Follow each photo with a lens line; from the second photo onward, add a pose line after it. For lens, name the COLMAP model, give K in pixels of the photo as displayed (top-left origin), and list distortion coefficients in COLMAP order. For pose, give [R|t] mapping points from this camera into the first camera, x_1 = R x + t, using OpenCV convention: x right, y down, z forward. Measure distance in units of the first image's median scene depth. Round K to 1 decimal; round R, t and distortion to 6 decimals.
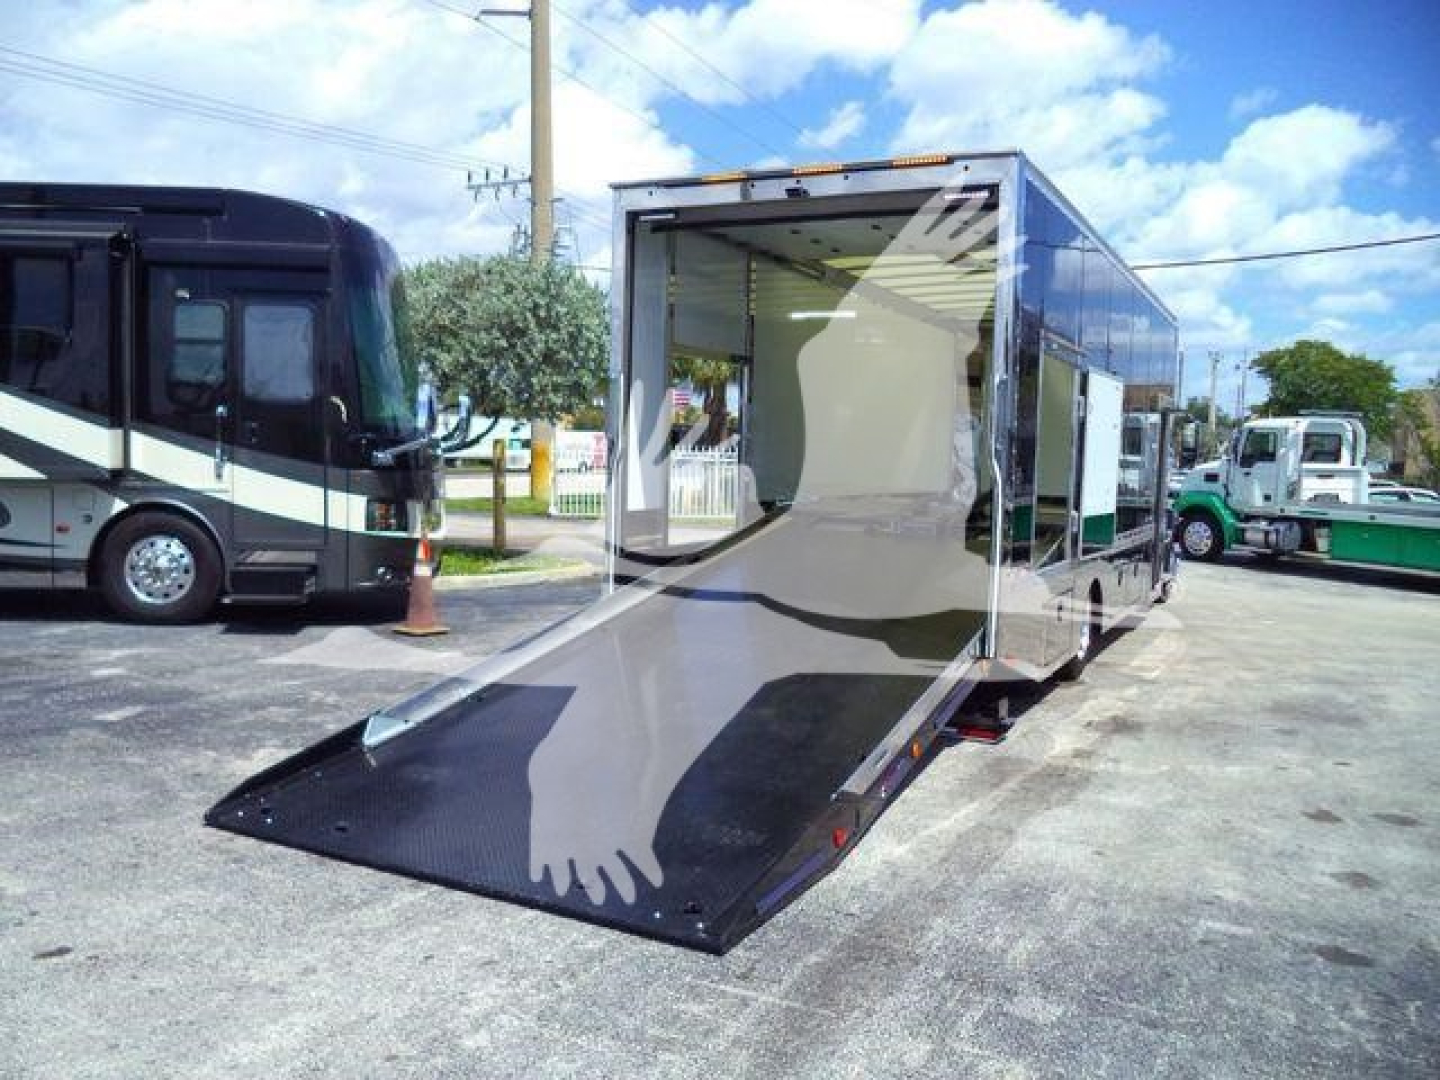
lens RADIAL K [[1181.7, 0, 709.9], [0, 1181.7, 514.4], [0, 0, 1]] dist [-0.029530, 0.003535]
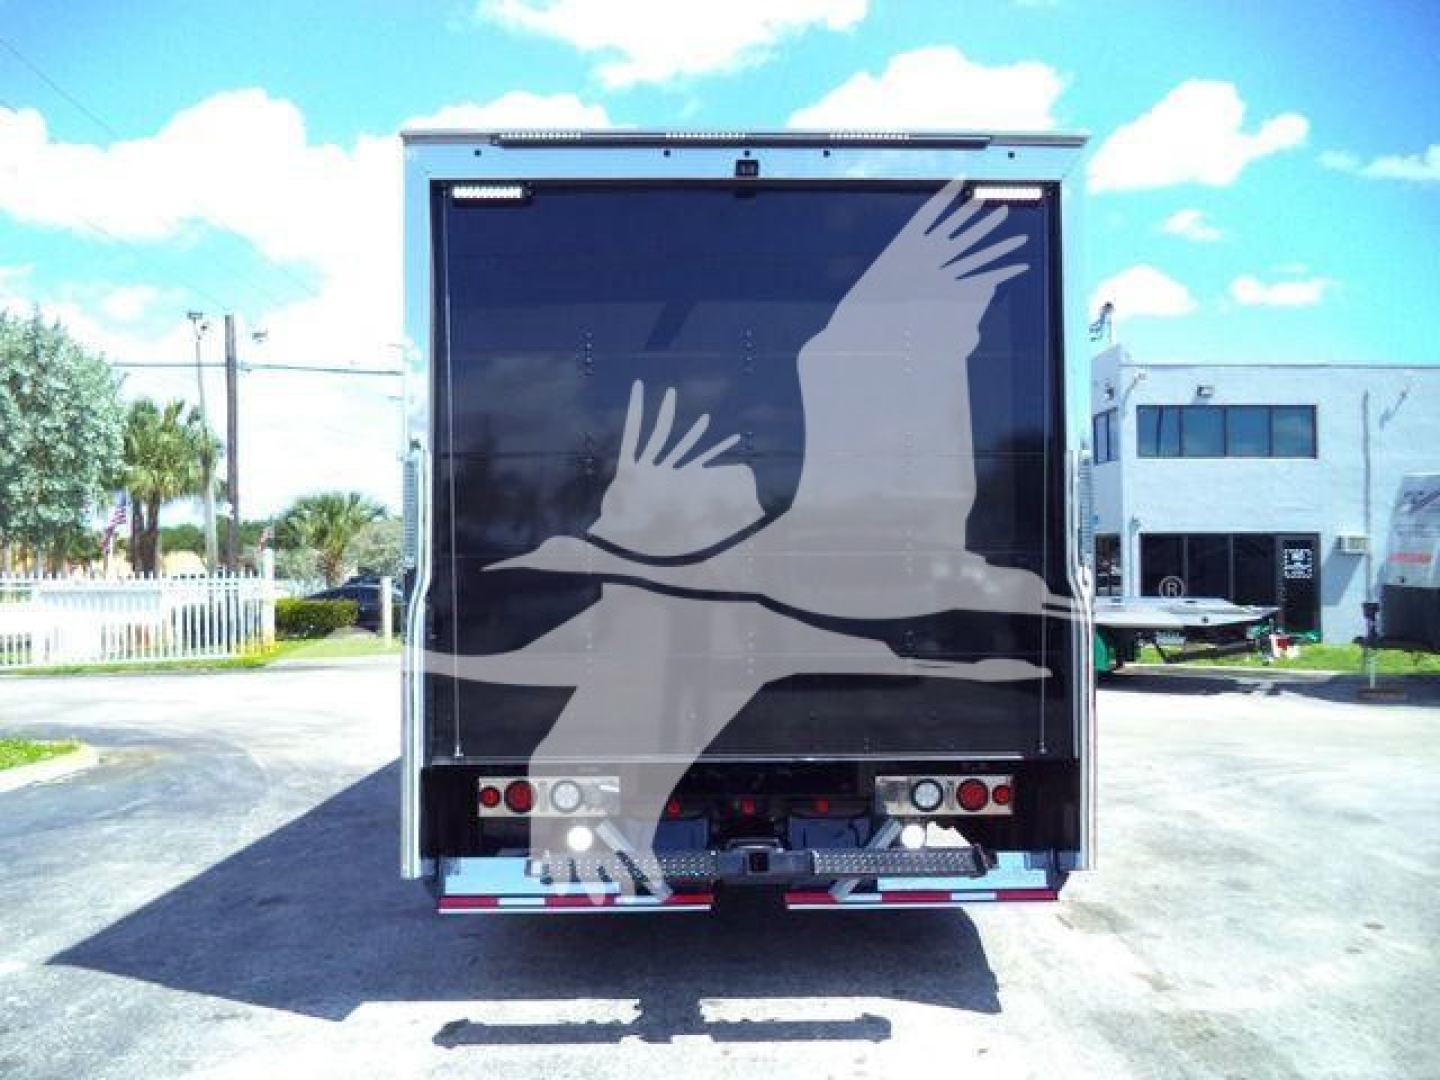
lens RADIAL K [[1161.2, 0, 720.0], [0, 1161.2, 540.0], [0, 0, 1]] dist [-0.011915, -0.000026]
pose [[0.879116, -0.023233, 0.476041, -0.108933], [0.058388, 0.996538, -0.059192, -0.017350], [-0.473018, 0.079832, 0.877429, 0.214243]]
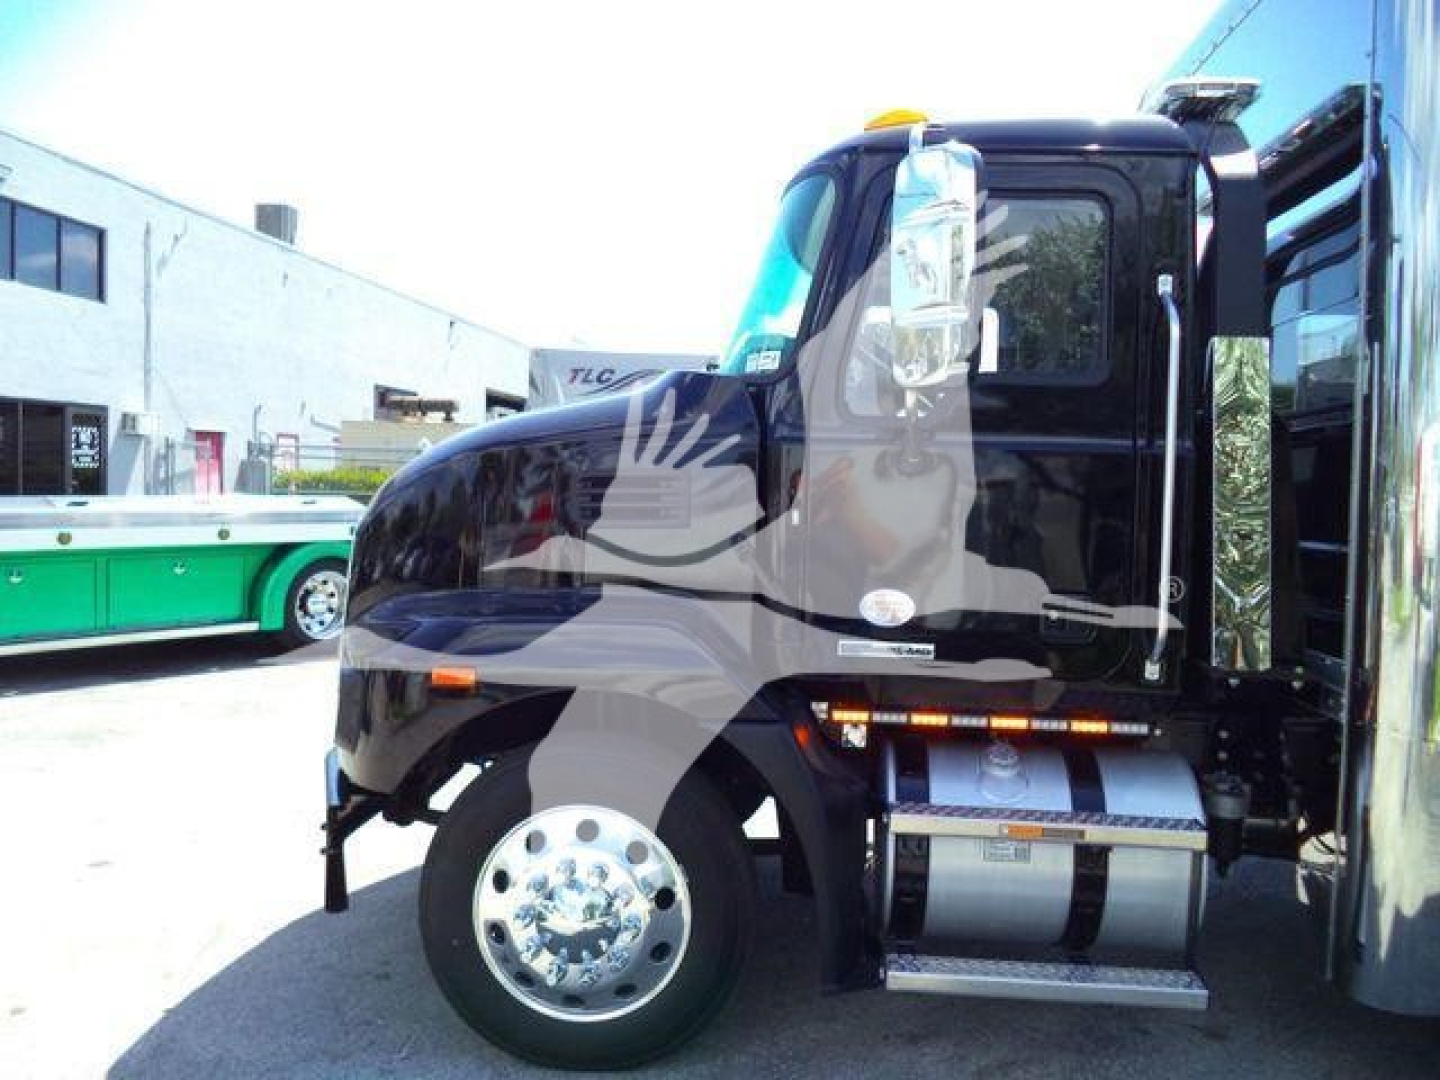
lens RADIAL K [[1161.2, 0, 720.0], [0, 1161.2, 540.0], [0, 0, 1]] dist [-0.011915, -0.000026]
pose [[-0.365282, -0.094502, 0.926088, 0.050677], [0.026567, 0.993370, 0.111847, -0.052733], [-0.930518, 0.065459, -0.360350, 1.065439]]
